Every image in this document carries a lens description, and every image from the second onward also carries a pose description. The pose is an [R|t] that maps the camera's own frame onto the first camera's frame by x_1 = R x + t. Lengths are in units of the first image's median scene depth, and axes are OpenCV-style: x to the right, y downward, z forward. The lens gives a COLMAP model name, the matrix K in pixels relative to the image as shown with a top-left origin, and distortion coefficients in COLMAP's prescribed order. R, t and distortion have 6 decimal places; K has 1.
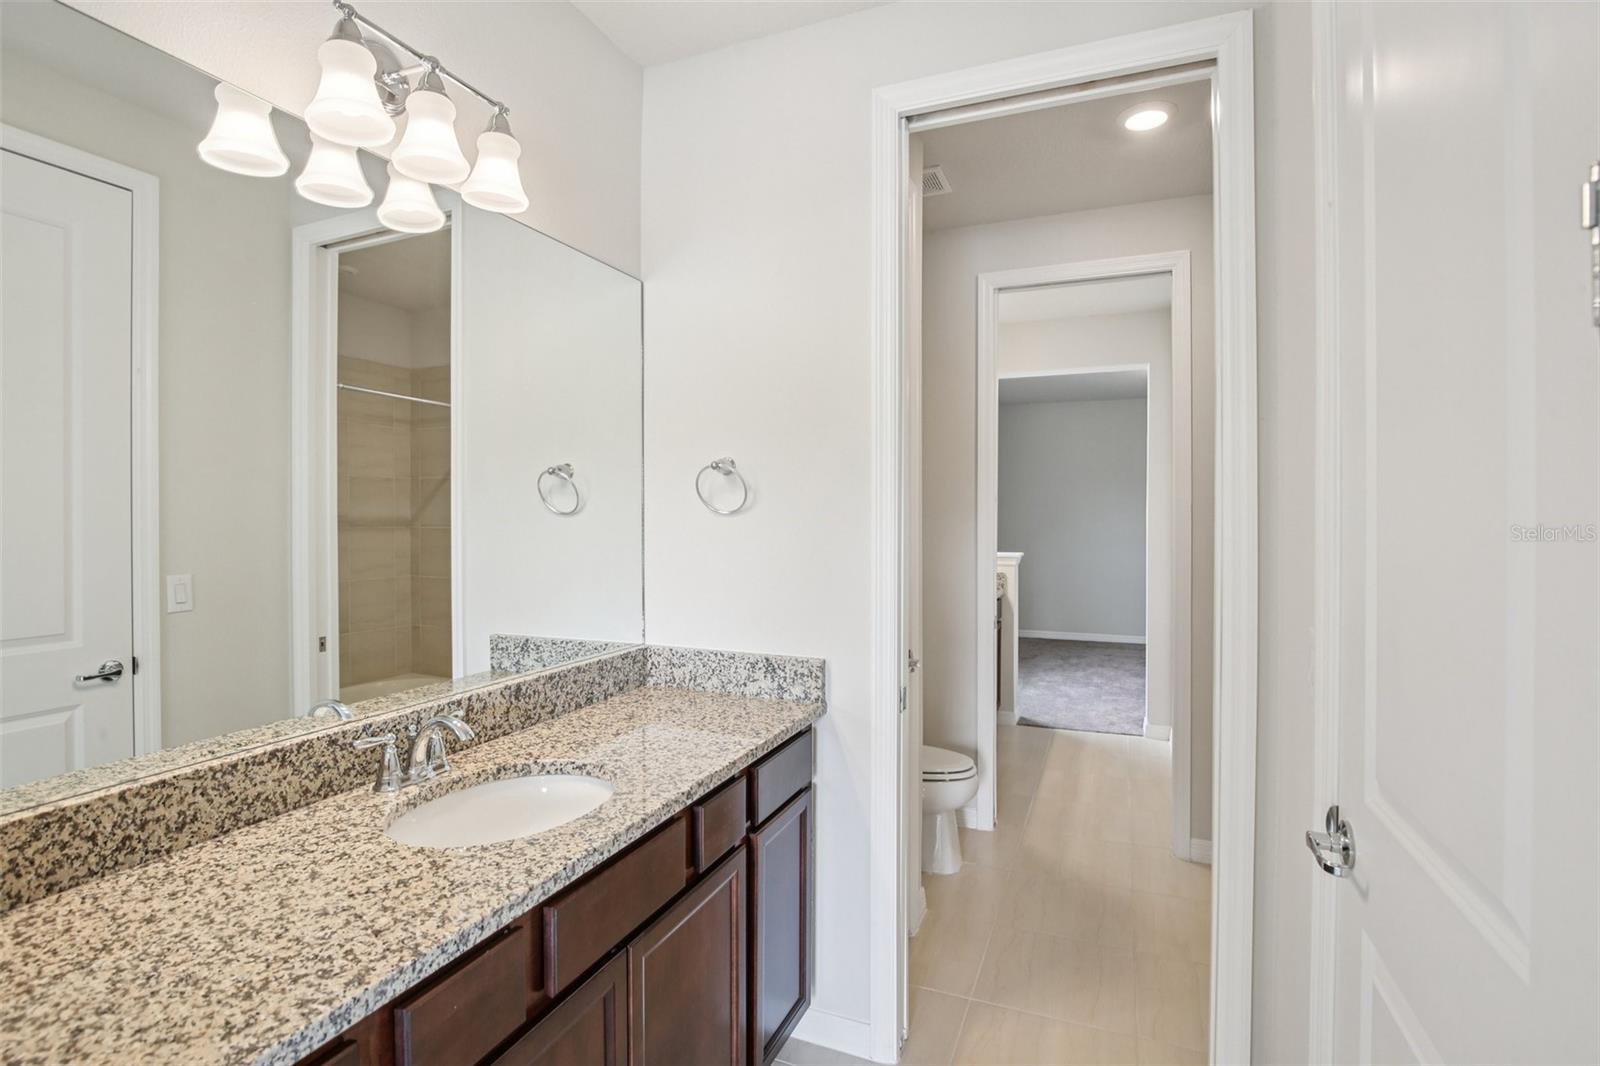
lens RADIAL K [[776.6, 0, 796.4], [0, 776.6, 539.1], [0, 0, 1]] dist [-0.004952, -0.000351]
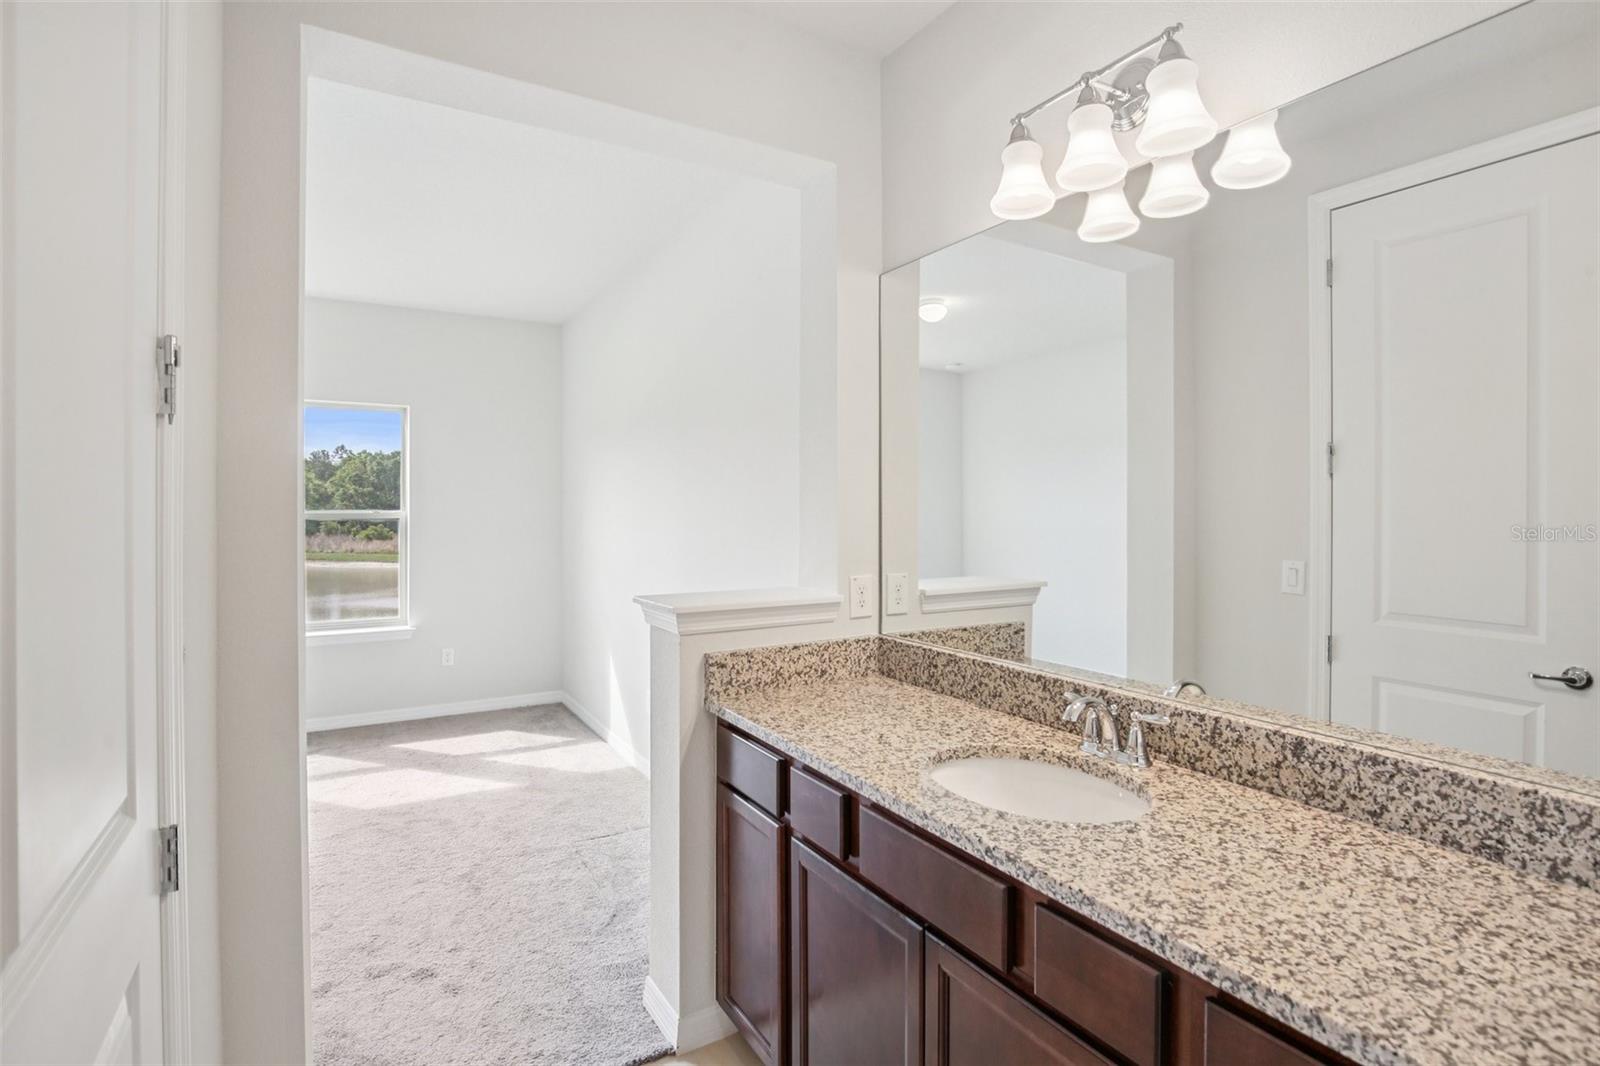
lens RADIAL K [[776.6, 0, 796.4], [0, 776.6, 539.1], [0, 0, 1]] dist [-0.004952, -0.000351]
pose [[-0.594525, 0.031022, -0.803478, 0.544727], [-0.023747, 0.998142, 0.056109, -0.030076], [0.803726, 0.052439, -0.592684, 1.150202]]
